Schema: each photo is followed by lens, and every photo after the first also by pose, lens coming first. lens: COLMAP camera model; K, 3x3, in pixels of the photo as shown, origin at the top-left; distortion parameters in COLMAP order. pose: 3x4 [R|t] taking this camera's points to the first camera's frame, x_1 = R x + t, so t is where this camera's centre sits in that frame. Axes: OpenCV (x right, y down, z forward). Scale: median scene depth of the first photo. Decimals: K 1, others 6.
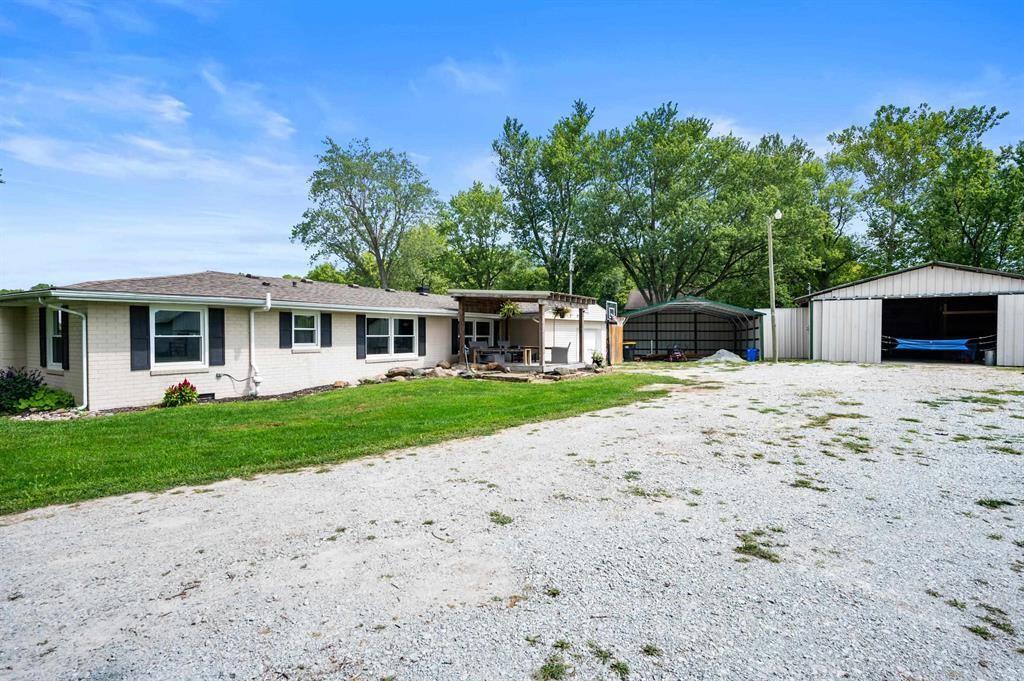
lens RADIAL K [[503.0, 0, 512.7], [0, 503.0, 341.1], [0, 0, 1]] dist [-0.000960, 0.000843]
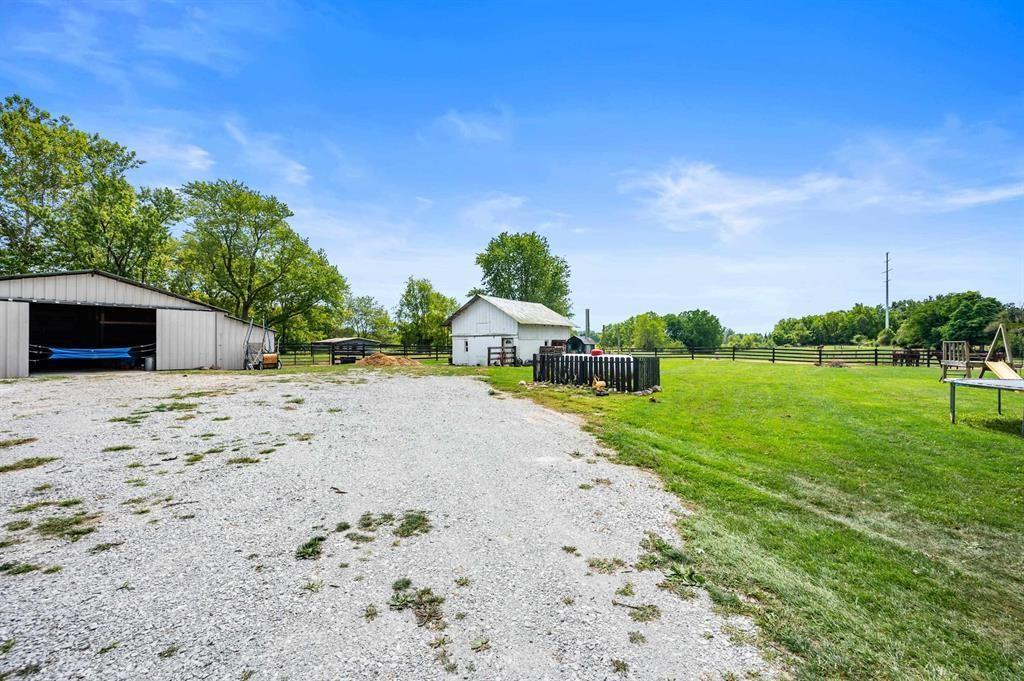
lens RADIAL K [[401.4, 0, 512.8], [0, 401.4, 342.6], [0, 0, 1]] dist [-0.000552, -0.000375]
pose [[0.031170, 0.003126, 0.999509, 0.073399], [0.013129, 0.999908, -0.003537, -0.000516], [-0.999428, 0.013233, 0.031126, 0.150375]]
